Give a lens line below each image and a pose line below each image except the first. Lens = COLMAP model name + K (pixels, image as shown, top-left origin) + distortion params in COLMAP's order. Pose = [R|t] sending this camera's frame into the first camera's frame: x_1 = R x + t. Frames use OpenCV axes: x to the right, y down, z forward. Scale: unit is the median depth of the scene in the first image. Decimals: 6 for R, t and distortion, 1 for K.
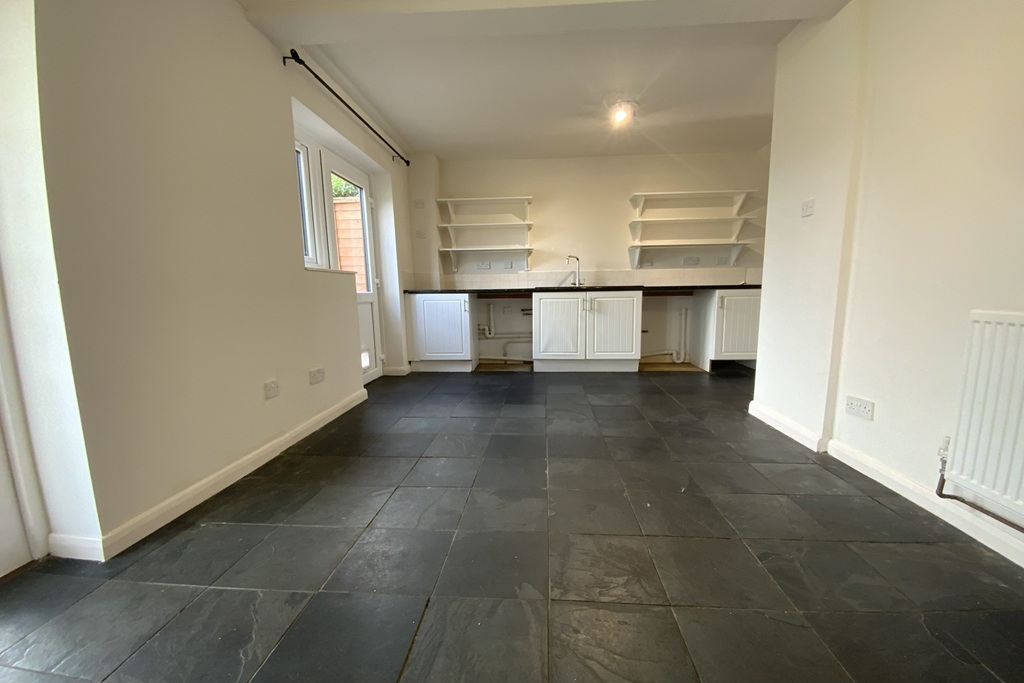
lens RADIAL K [[417.2, 0, 516.3], [0, 417.2, 366.1], [0, 0, 1]] dist [0.013419, -0.013272]
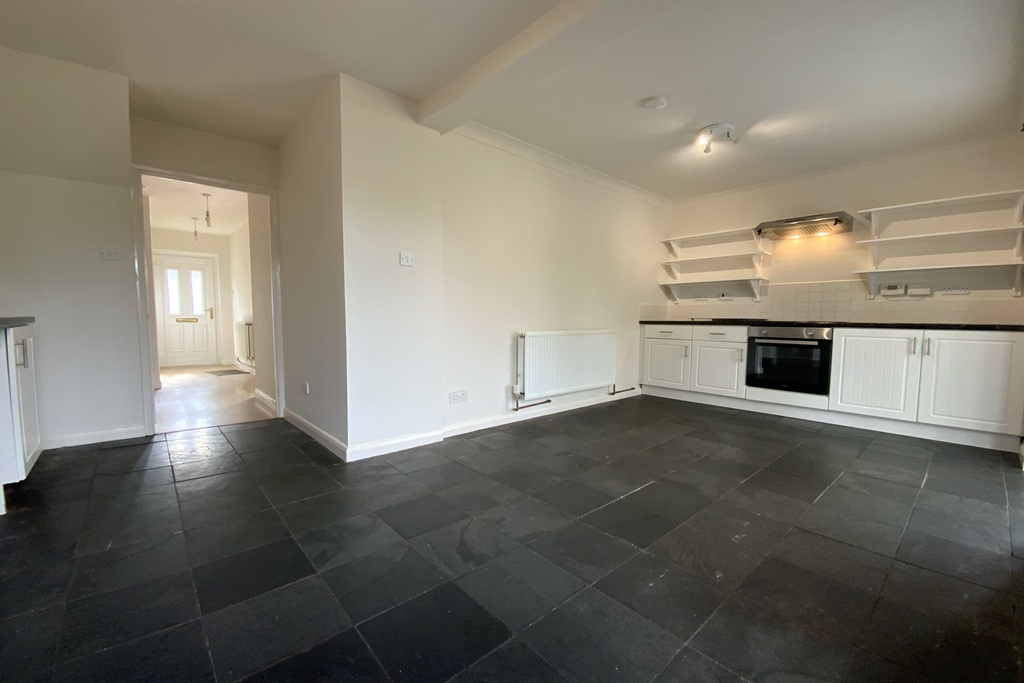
lens RADIAL K [[417.2, 0, 516.3], [0, 417.2, 366.1], [0, 0, 1]] dist [0.013419, -0.013272]
pose [[-0.717493, -0.075033, 0.692513, -0.466619], [0.125300, 0.964062, 0.234274, -0.381980], [-0.685204, 0.254862, -0.682306, 2.024430]]
